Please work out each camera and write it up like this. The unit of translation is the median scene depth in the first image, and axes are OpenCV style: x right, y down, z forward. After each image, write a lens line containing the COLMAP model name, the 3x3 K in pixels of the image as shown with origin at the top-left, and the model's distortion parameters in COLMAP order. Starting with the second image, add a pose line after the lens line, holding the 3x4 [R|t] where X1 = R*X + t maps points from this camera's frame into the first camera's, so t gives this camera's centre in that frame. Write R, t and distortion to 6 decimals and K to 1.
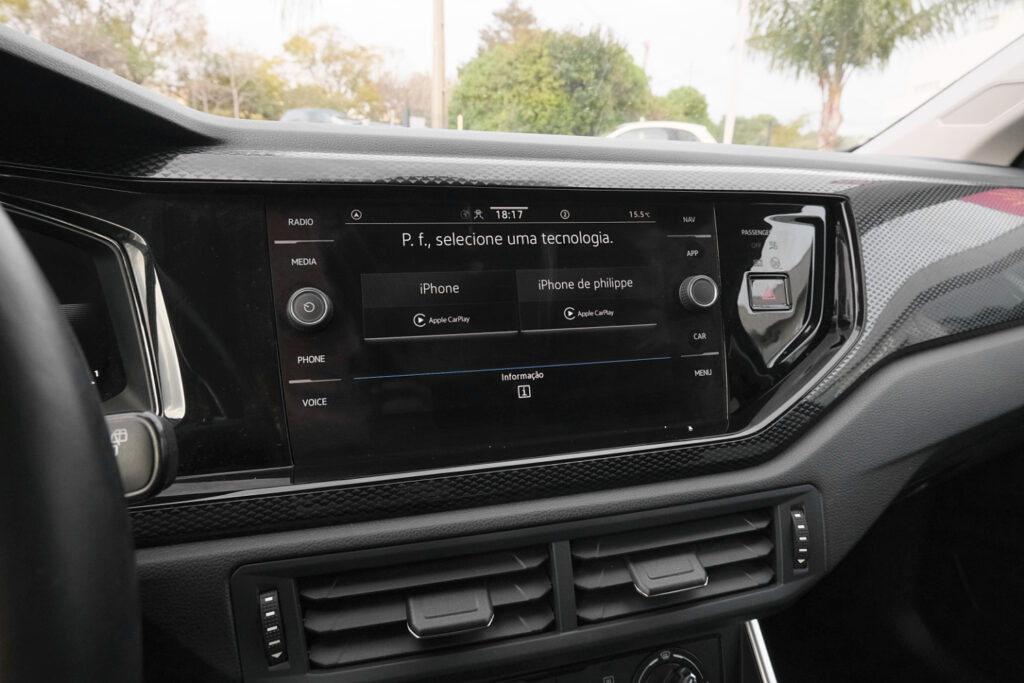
lens RADIAL K [[646.5, 0, 518.7], [0, 646.5, 335.3], [0, 0, 1]] dist [-0.003063, -0.001120]
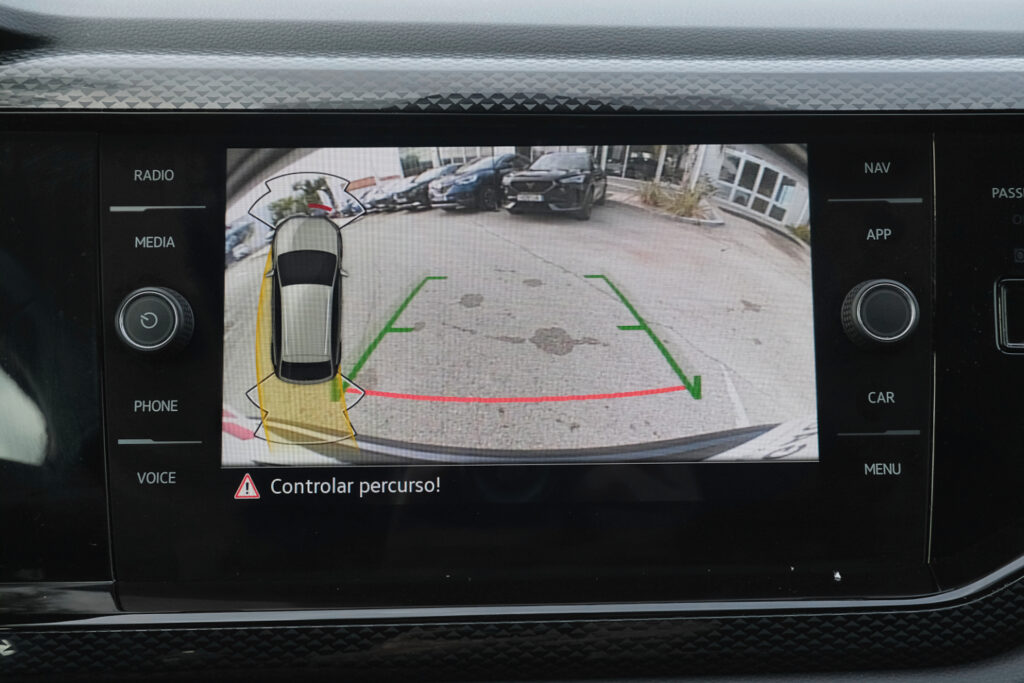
lens RADIAL K [[1105.8, 0, 511.6], [0, 1105.8, 374.3], [0, 0, 1]] dist [0.098322, 0.000813]
pose [[0.967022, 0.041543, -0.251282, 0.006546], [-0.040946, 0.999132, 0.007605, -0.000341], [0.251380, 0.002935, 0.967884, 0.002126]]
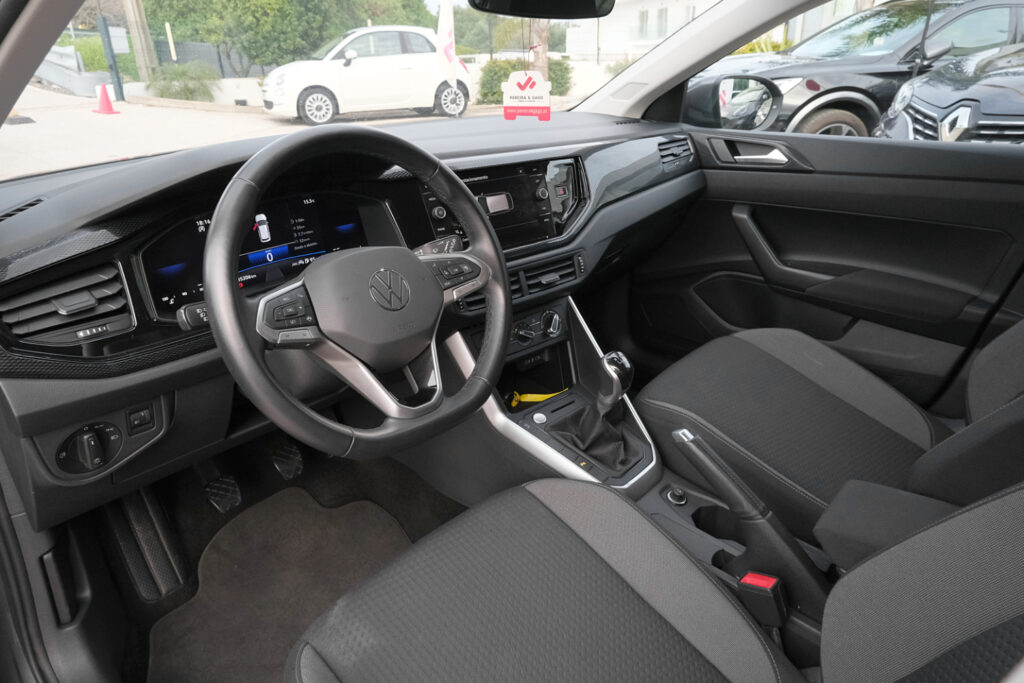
lens RADIAL K [[641.1, 0, 510.9], [0, 641.1, 336.2], [0, 0, 1]] dist [-0.002582, 0.002200]
pose [[0.924278, -0.191415, 0.330259, -0.029873], [0.140765, 0.975125, 0.171221, 0.001482], [-0.354818, -0.111767, 0.928231, -0.055737]]
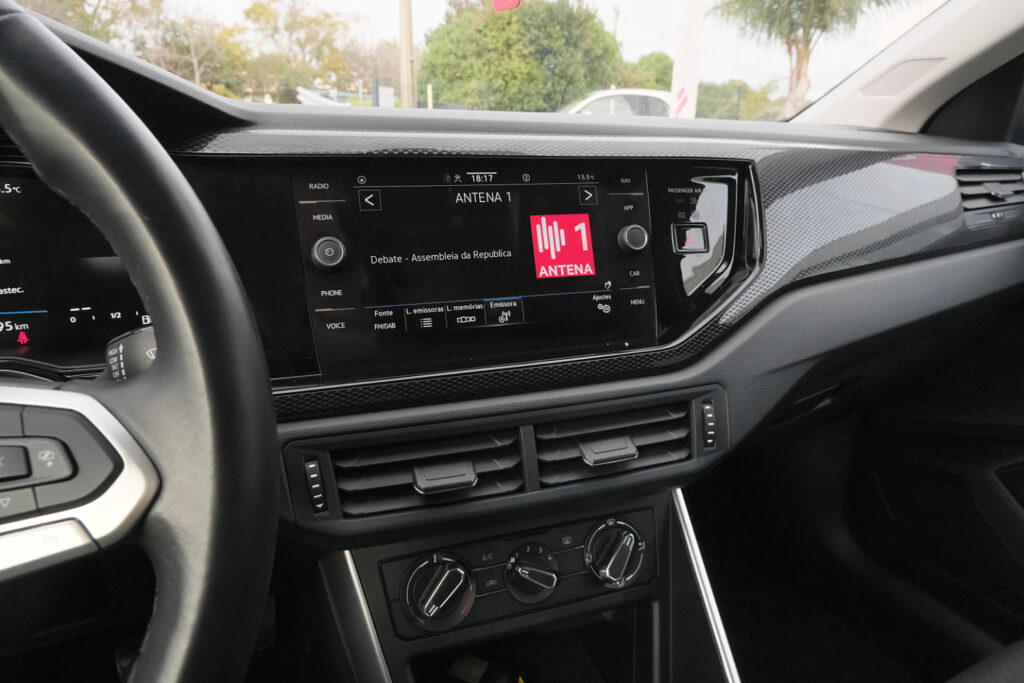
lens RADIAL K [[643.8, 0, 517.0], [0, 643.8, 341.1], [0, 0, 1]] dist [-0.002706, -0.000947]
pose [[0.999149, -0.022958, 0.034276, 0.000089], [0.021112, 0.998356, 0.053281, 0.001853], [-0.035443, -0.052512, 0.997991, -0.007831]]
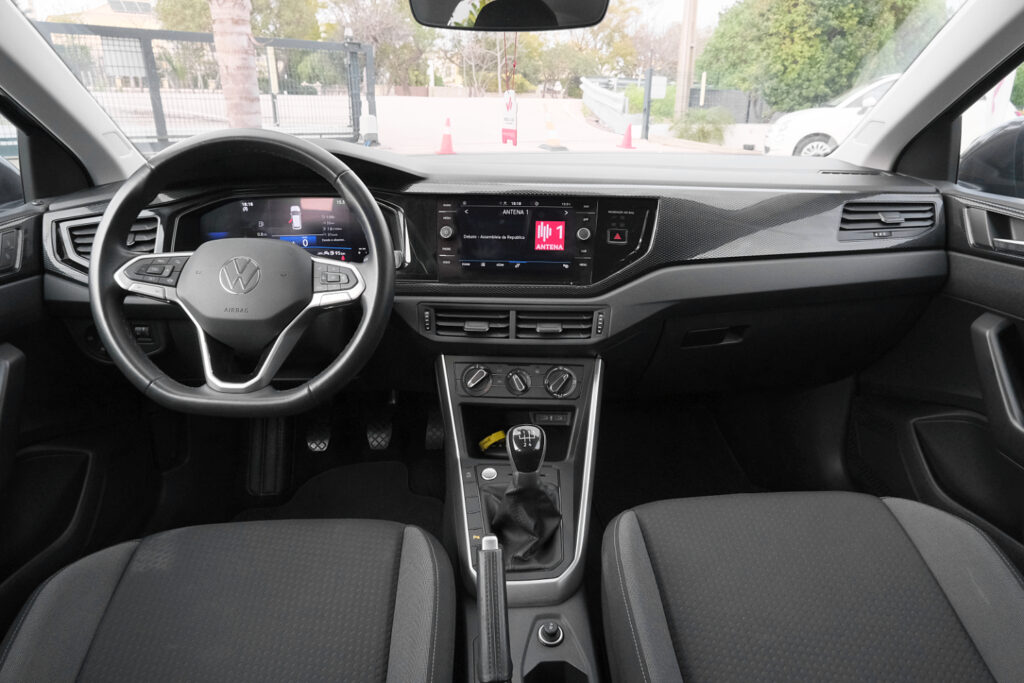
lens RADIAL K [[641.2, 0, 512.0], [0, 641.2, 341.5], [0, 0, 1]] dist [-0.007648, -0.001236]
pose [[0.929133, 0.100229, -0.355903, 0.029586], [-0.073065, 0.993348, 0.089002, 0.004752], [0.362456, -0.056690, 0.930275, -0.047652]]
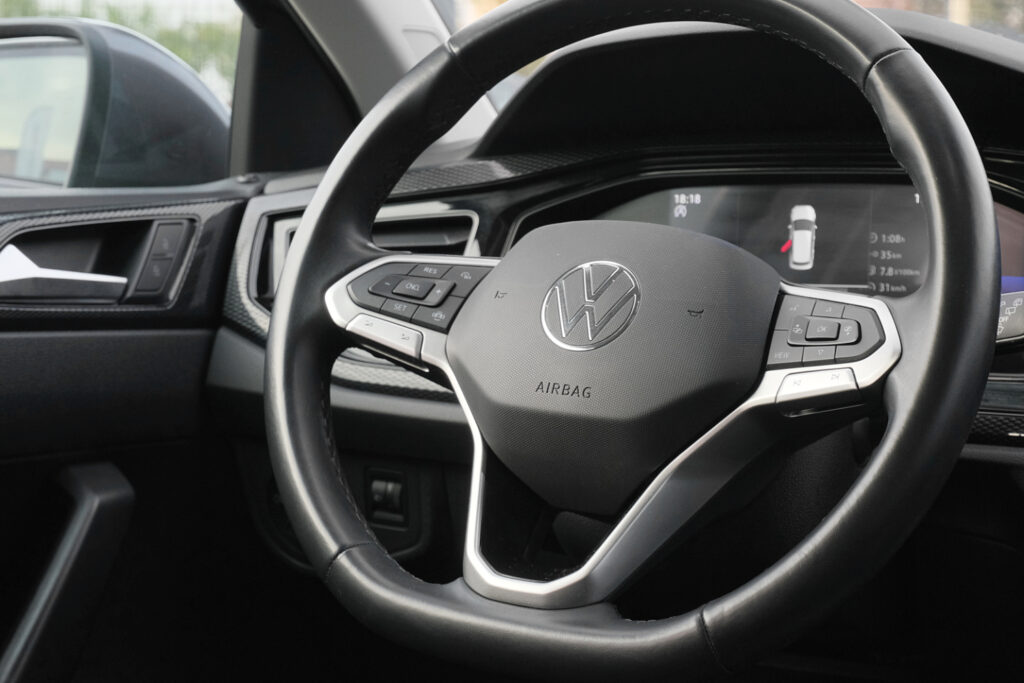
lens RADIAL K [[2006.7, 0, 512.0], [0, 2006.7, 341.5], [0, 0, 1]] dist [-0.134857, 0.498505]
pose [[0.589343, 0.038626, -0.806959, 0.040911], [-0.204829, 0.973363, -0.103000, 0.015877], [0.781486, 0.225991, 0.581557, -0.043875]]
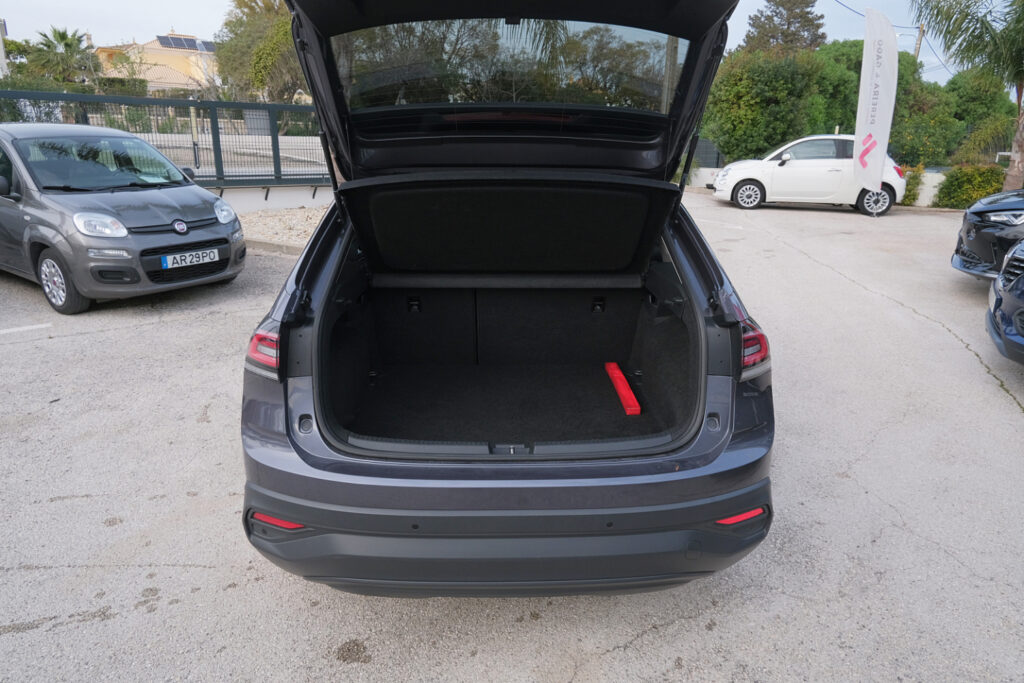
lens RADIAL K [[631.7, 0, 512.0], [0, 631.7, 341.5], [0, 0, 1]] dist [-0.006802, 0.001707]
pose [[0.920818, 0.109003, -0.374449, 0.135912], [-0.096197, 0.993962, 0.052782, 0.041313], [0.377942, -0.012582, 0.925744, -0.278785]]
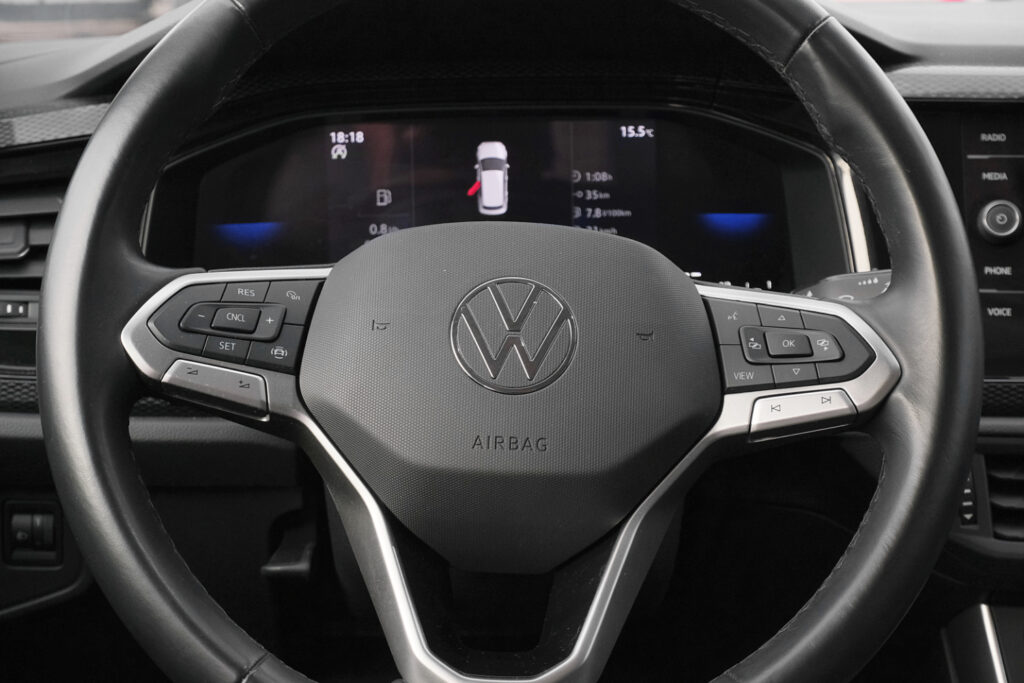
lens RADIAL K [[2006.7, 0, 512.0], [0, 2006.7, 341.5], [0, 0, 1]] dist [-0.134857, 0.498505]
pose [[0.924285, 0.048187, -0.378649, 0.004324], [-0.073073, 0.995990, -0.051622, 0.009433], [0.374643, 0.075383, 0.924100, -0.056341]]
